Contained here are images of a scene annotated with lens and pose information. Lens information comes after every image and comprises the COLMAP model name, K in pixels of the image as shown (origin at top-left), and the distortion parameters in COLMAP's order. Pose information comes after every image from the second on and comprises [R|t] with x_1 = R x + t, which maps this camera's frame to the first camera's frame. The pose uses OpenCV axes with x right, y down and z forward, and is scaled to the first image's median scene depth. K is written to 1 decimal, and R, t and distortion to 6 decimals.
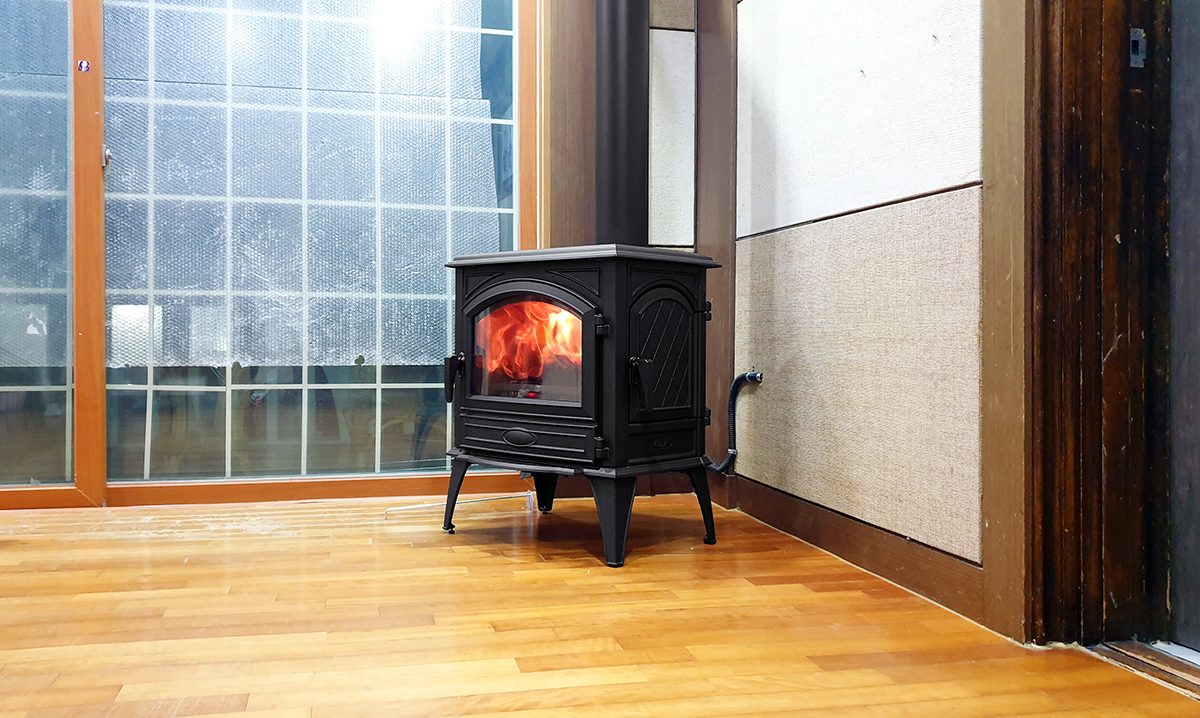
lens RADIAL K [[990.8, 0, 565.7], [0, 990.8, 334.6], [0, 0, 1]] dist [0.051647, -0.004170]
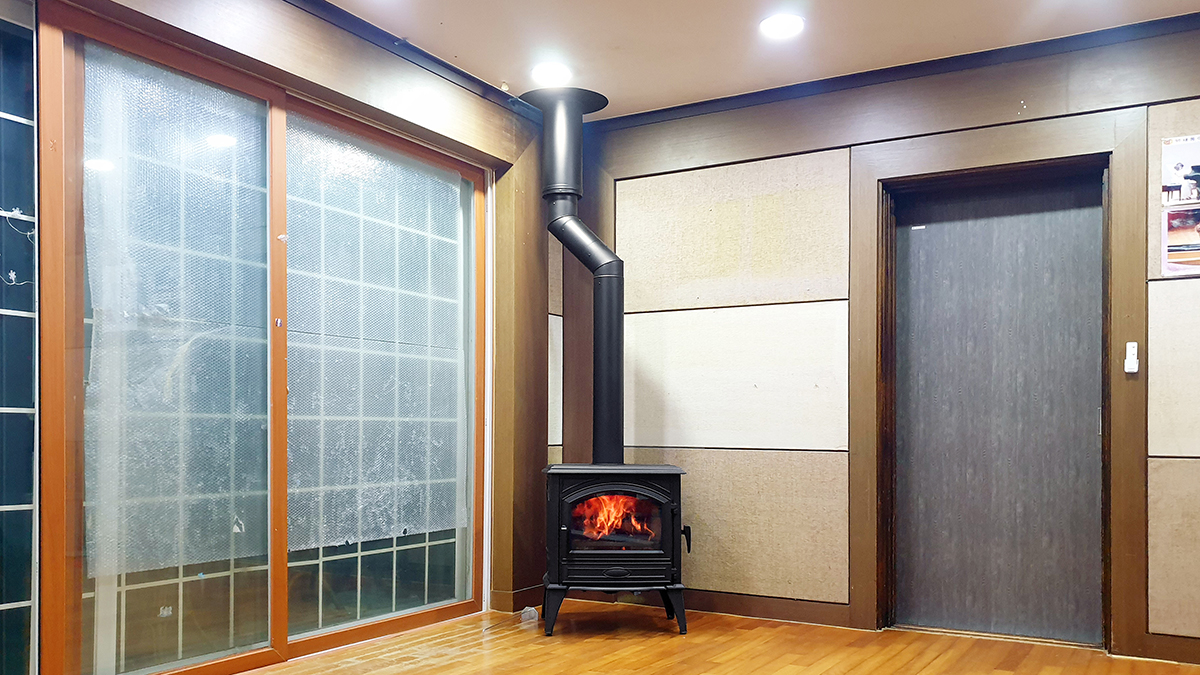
lens RADIAL K [[950.0, 0, 529.3], [0, 950.0, 426.4], [0, 0, 1]] dist [0.024437, 0.021093]
pose [[0.713154, 0.000330, 0.701008, -1.280567], [0.003362, 0.999987, -0.003890, -0.145448], [-0.701000, 0.005131, 0.713143, -0.099791]]
